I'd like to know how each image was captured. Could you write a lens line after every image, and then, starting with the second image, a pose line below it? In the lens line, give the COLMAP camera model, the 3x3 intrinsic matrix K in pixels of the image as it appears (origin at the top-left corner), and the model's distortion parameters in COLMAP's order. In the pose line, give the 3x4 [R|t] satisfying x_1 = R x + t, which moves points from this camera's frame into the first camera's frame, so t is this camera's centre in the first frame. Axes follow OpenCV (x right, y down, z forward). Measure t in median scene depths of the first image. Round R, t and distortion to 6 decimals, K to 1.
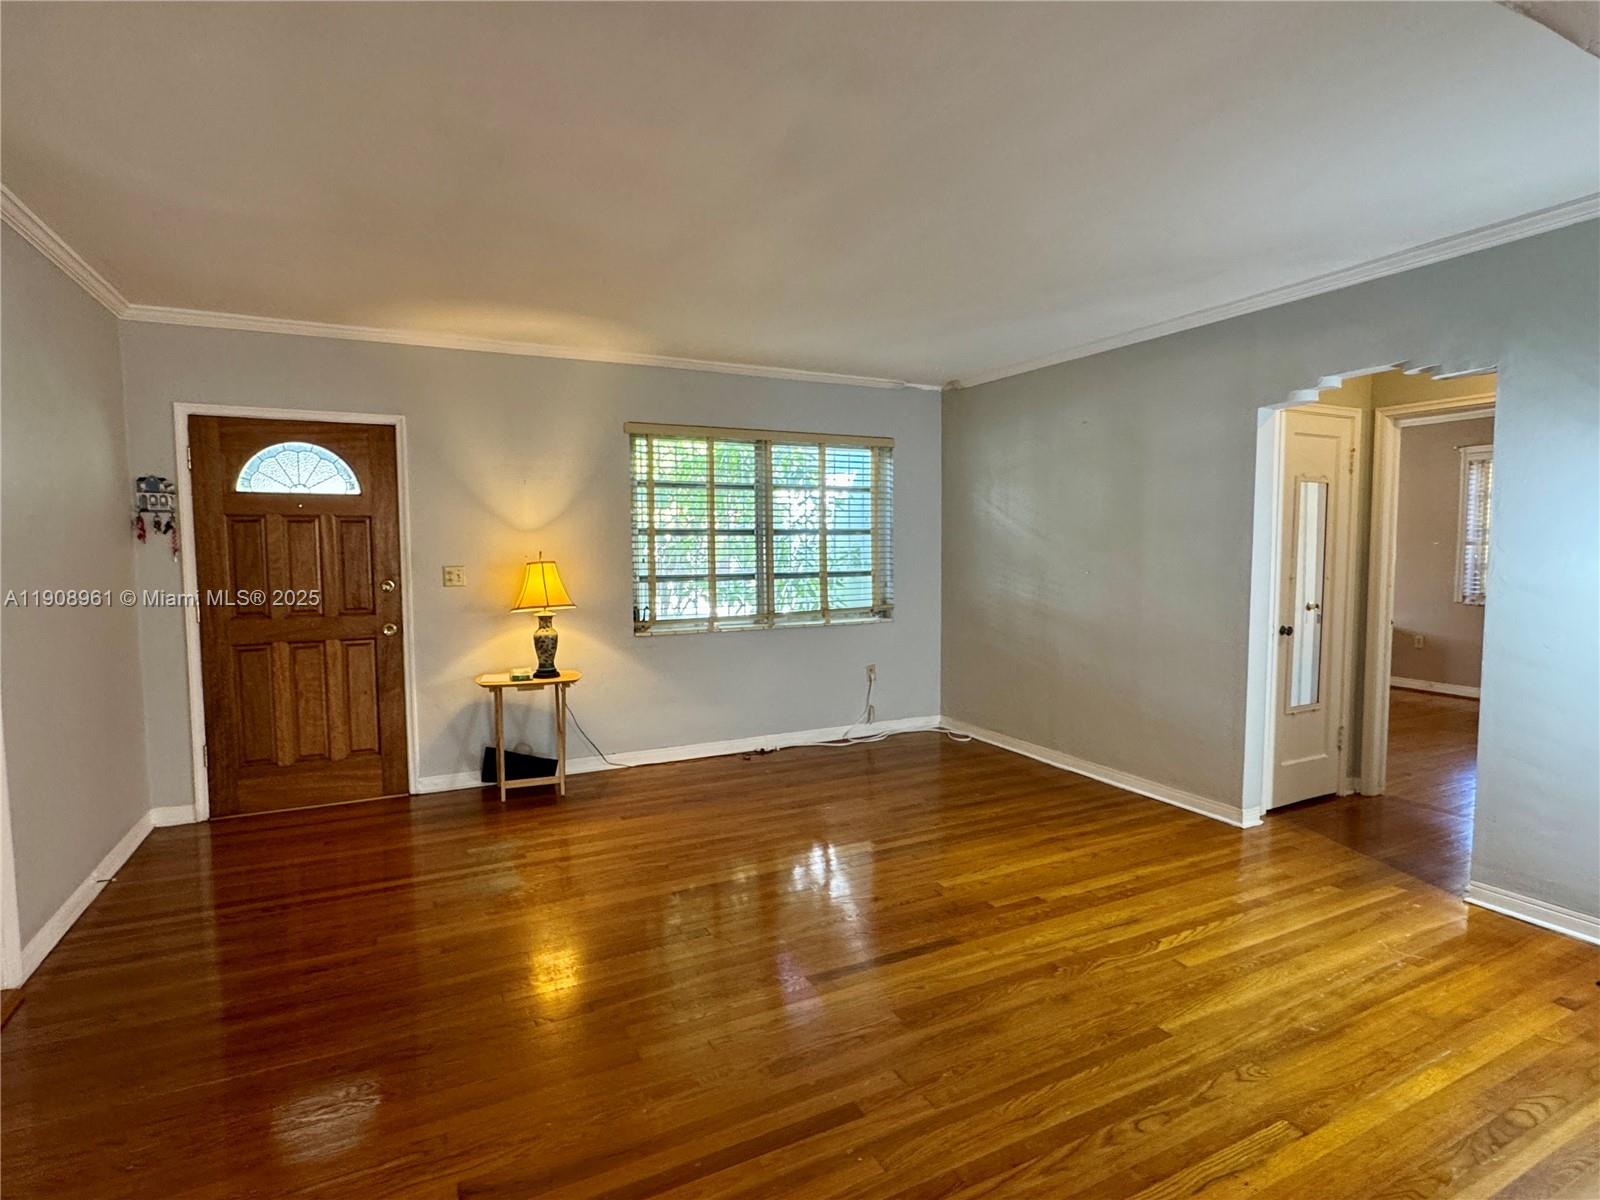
lens RADIAL K [[803.5, 0, 795.9], [0, 803.5, 604.6], [0, 0, 1]] dist [-0.003113, 0.000994]
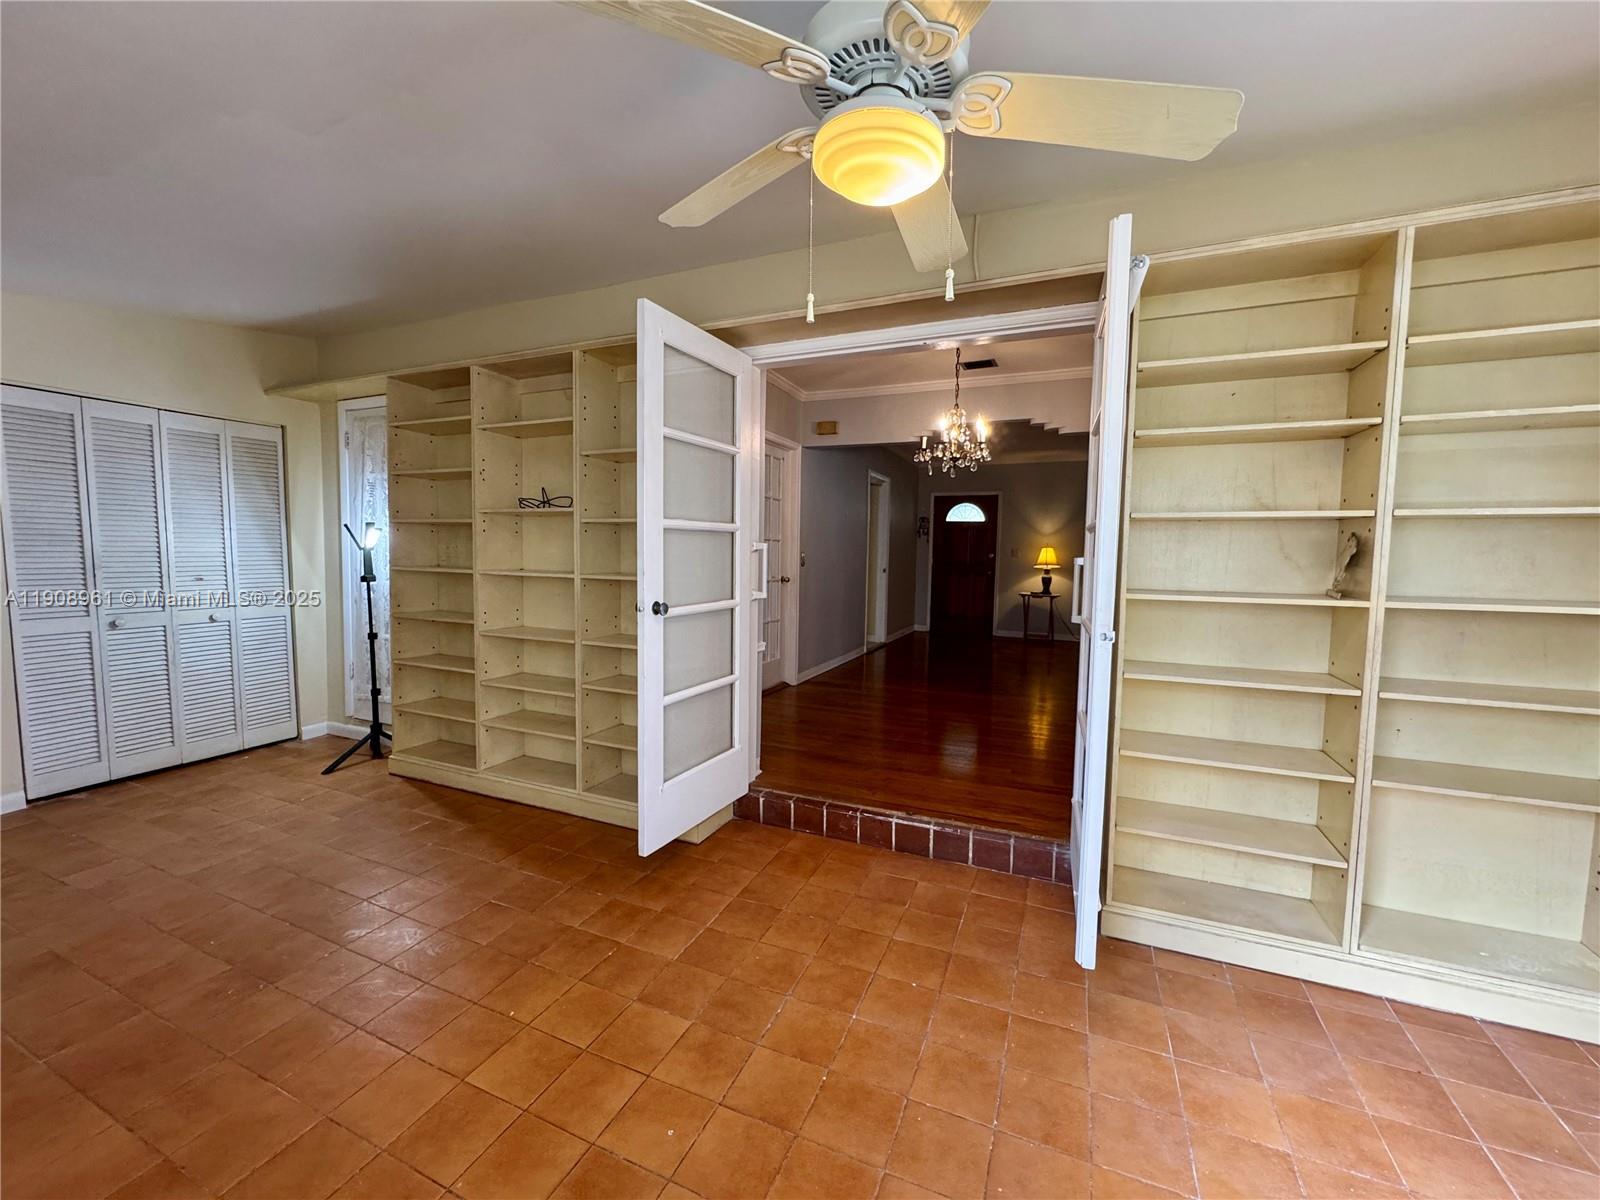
lens RADIAL K [[641.2, 0, 796.8], [0, 641.2, 597.9], [0, 0, 1]] dist [-0.003972, 0.001215]
pose [[0.643621, 0.066828, -0.762421, 0.752218], [-0.080147, 0.996588, 0.019695, 0.135290], [0.761136, 0.048430, 0.646781, -0.912255]]
